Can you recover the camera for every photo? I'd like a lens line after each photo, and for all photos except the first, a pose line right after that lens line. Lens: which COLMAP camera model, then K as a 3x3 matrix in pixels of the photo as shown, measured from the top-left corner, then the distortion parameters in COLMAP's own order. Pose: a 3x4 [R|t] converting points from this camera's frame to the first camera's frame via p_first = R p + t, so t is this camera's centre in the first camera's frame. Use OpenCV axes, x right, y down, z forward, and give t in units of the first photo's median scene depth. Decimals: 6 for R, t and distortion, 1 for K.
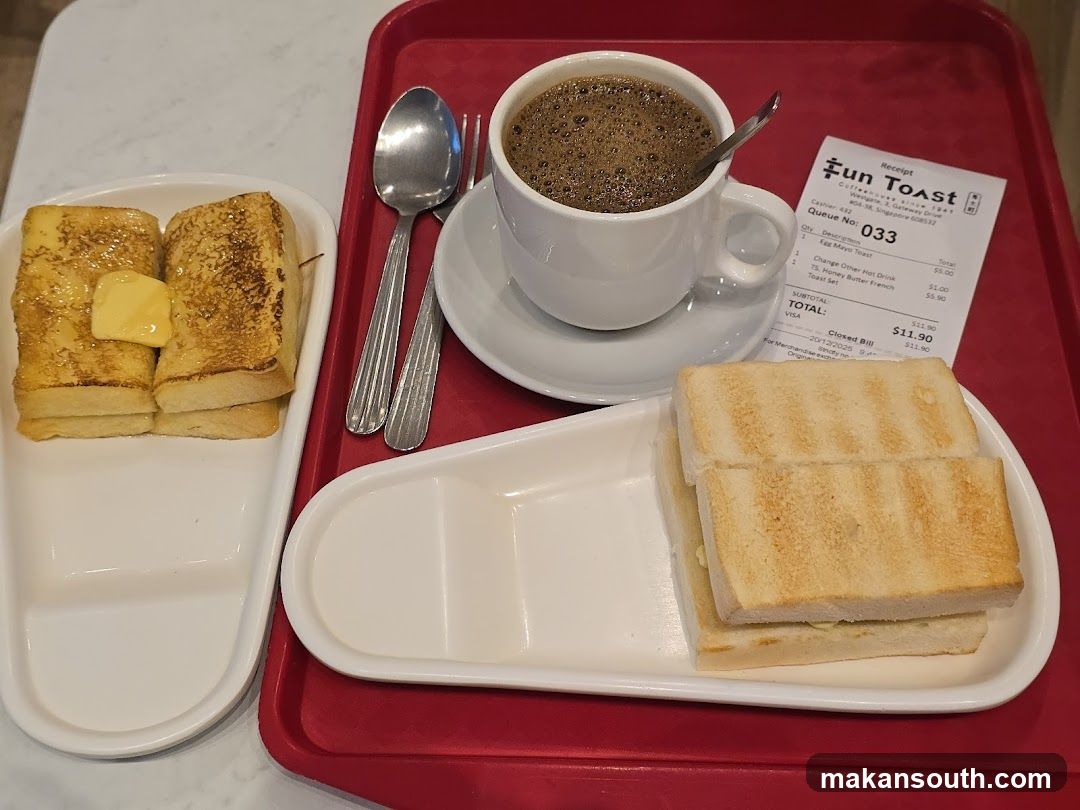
lens RADIAL K [[1336.6, 0, 540.0], [0, 1336.6, 405.0], [0, 0, 1]] dist [0.092403, -0.001970]
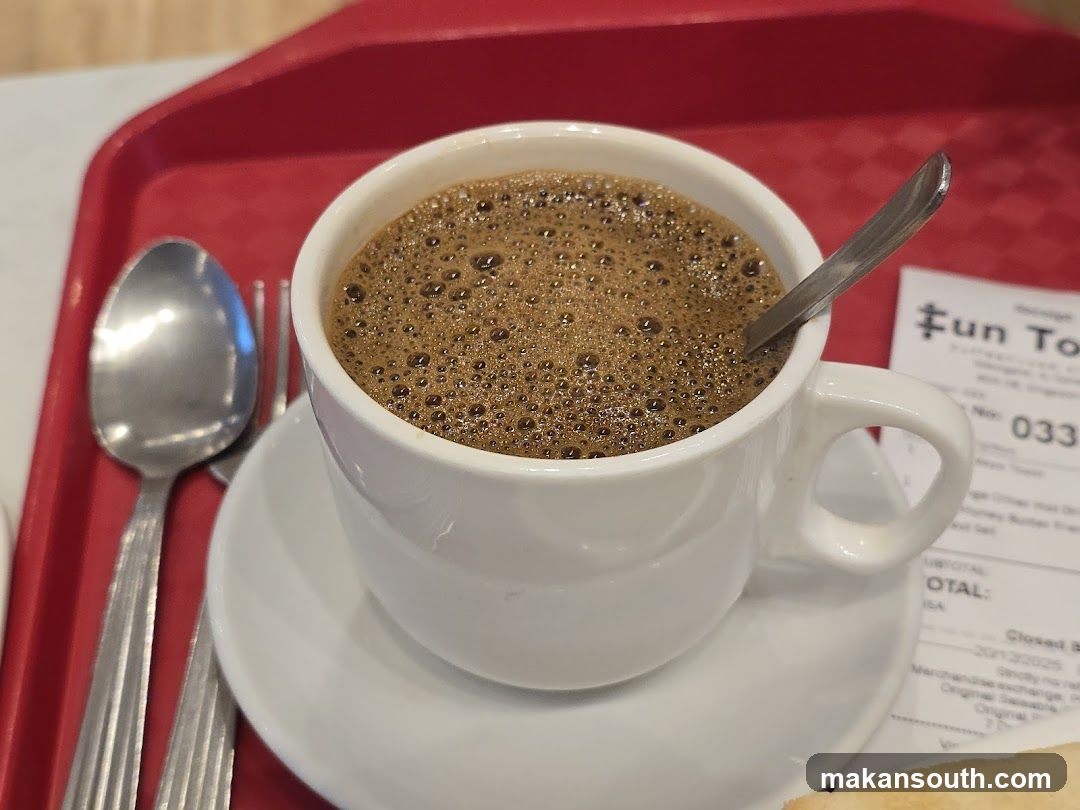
lens RADIAL K [[1336.6, 0, 540.0], [0, 1336.6, 405.0], [0, 0, 1]] dist [0.092403, -0.001970]
pose [[0.989786, -0.092848, 0.108178, -0.006529], [0.106643, 0.985812, -0.129623, -0.091139], [-0.094608, 0.139835, 0.985645, 0.495242]]
